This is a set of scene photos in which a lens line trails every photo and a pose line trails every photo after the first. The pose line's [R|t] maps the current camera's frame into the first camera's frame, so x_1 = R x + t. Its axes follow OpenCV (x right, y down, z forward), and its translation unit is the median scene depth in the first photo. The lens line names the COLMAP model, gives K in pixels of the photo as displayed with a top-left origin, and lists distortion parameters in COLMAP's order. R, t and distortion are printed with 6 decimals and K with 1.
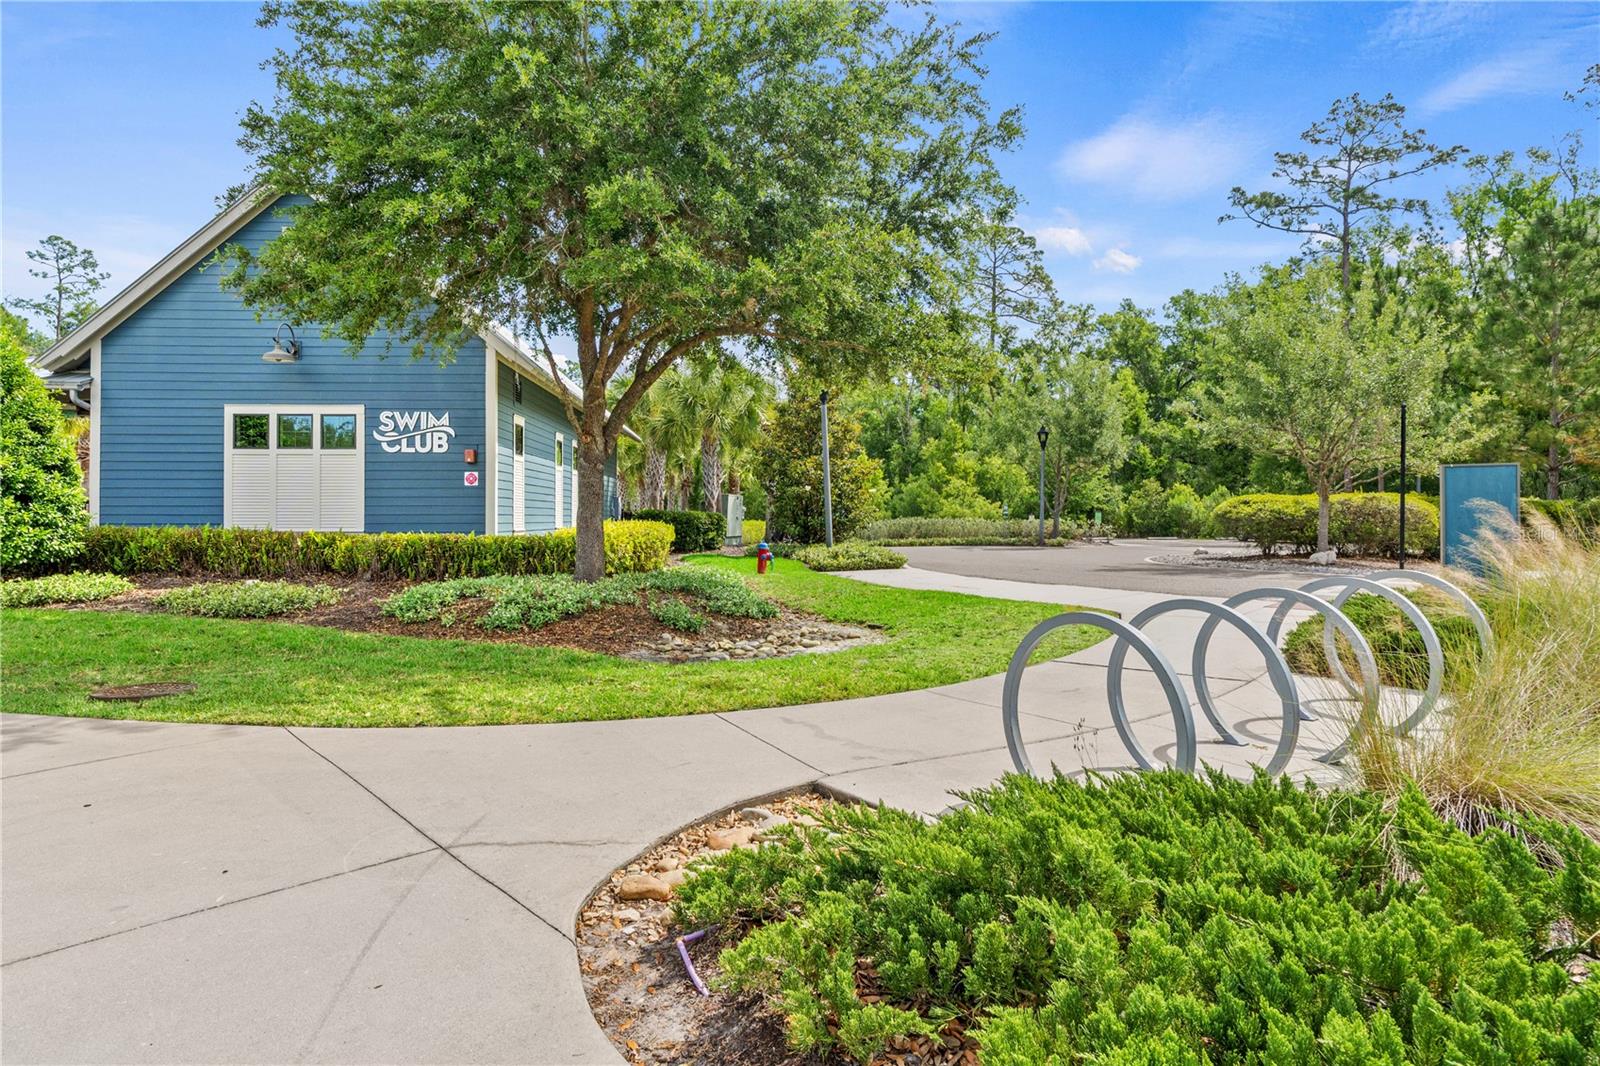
lens RADIAL K [[939.0, 0, 808.8], [0, 939.0, 511.7], [0, 0, 1]] dist [-0.001074, 0.002572]
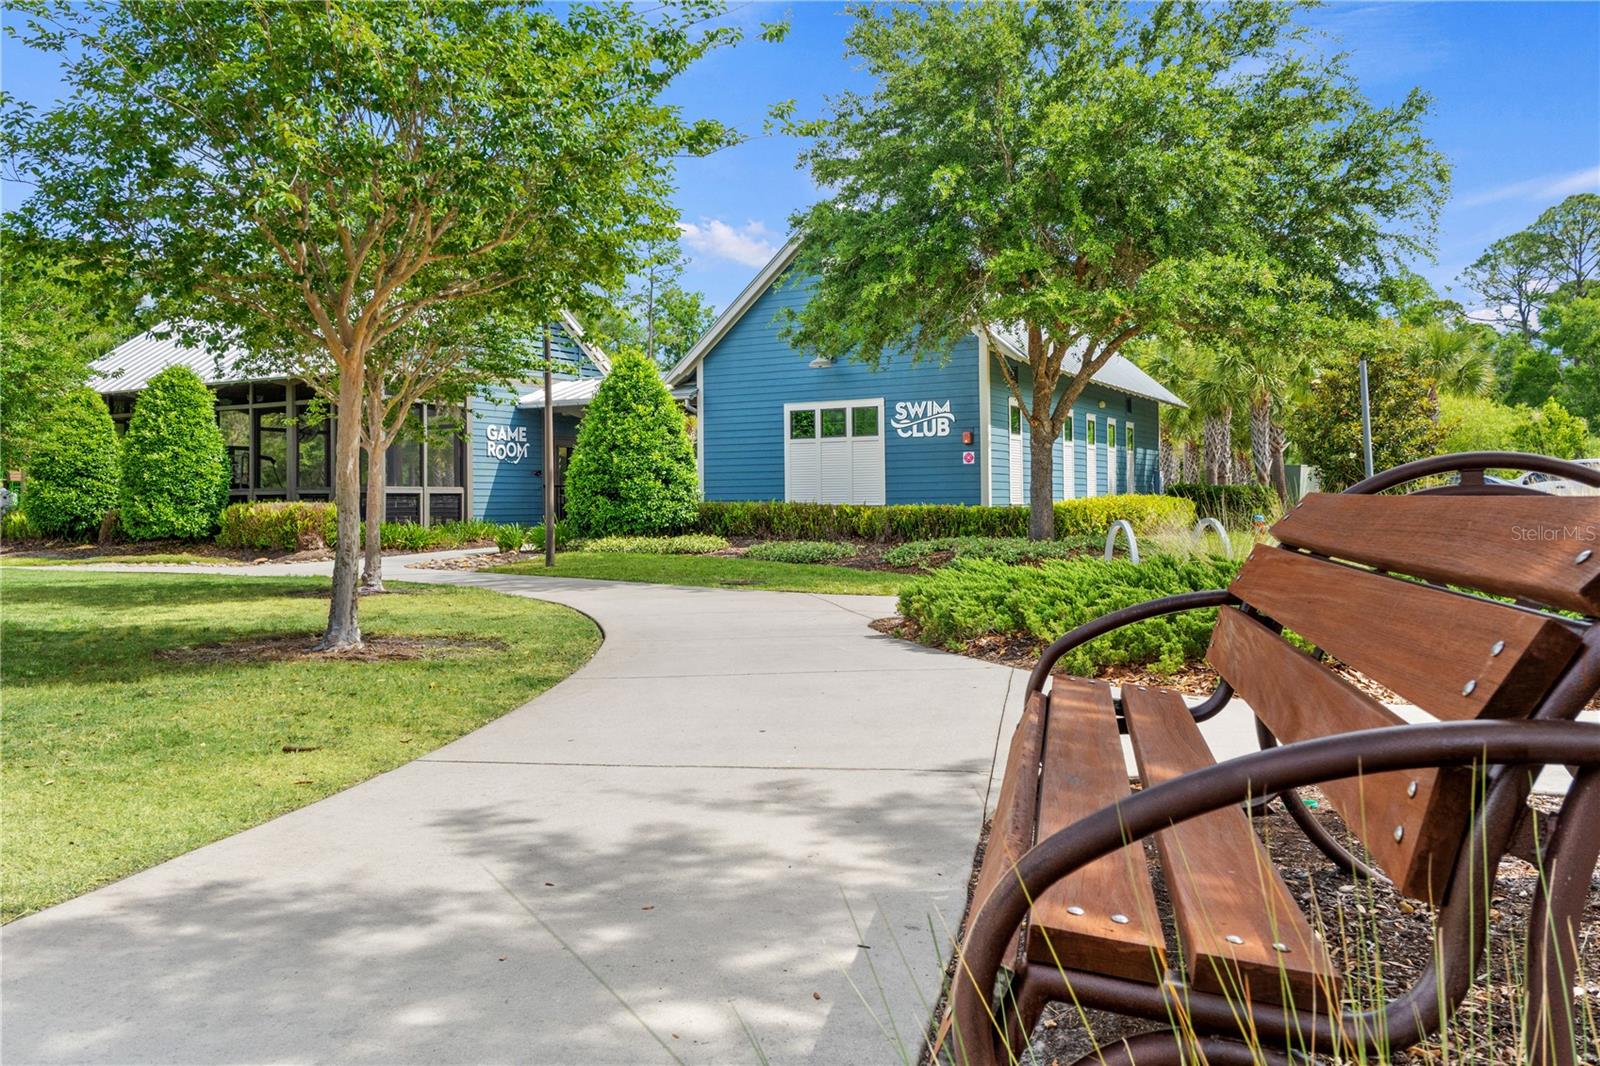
lens RADIAL K [[1248.3, 0, 800.1], [0, 1248.3, 527.9], [0, 0, 1]] dist [0.005660, 0.001337]
pose [[0.851618, 0.000876, -0.524163, 0.293268], [0.014078, 0.999600, 0.024543, 0.011208], [0.523974, -0.028280, 0.851265, -0.447984]]
